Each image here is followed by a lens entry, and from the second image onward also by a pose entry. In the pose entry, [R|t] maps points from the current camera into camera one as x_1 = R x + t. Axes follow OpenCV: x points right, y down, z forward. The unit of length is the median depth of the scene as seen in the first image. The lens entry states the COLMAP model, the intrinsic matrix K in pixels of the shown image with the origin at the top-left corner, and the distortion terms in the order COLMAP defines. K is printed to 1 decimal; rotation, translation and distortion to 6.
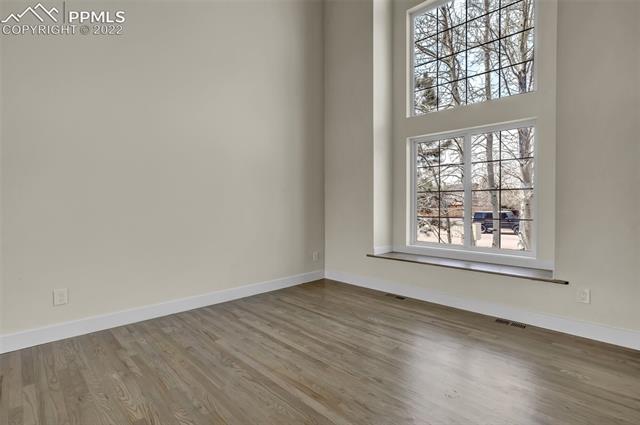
lens RADIAL K [[313.3, 0, 317.8], [0, 313.3, 209.7], [0, 0, 1]] dist [-0.003437, 0.000295]
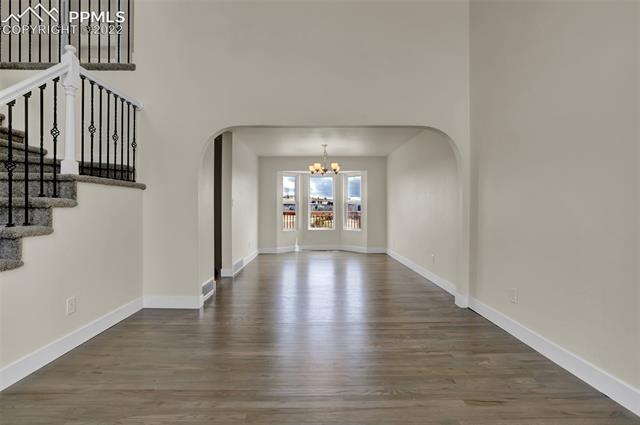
lens RADIAL K [[313.3, 0, 315.7], [0, 313.3, 210.2], [0, 0, 1]] dist [-0.003437, 0.000295]
pose [[-0.692334, 0.005853, -0.721554, 0.460470], [-0.013986, 0.999670, 0.021528, -0.028172], [0.721442, 0.024996, -0.692024, 1.370957]]
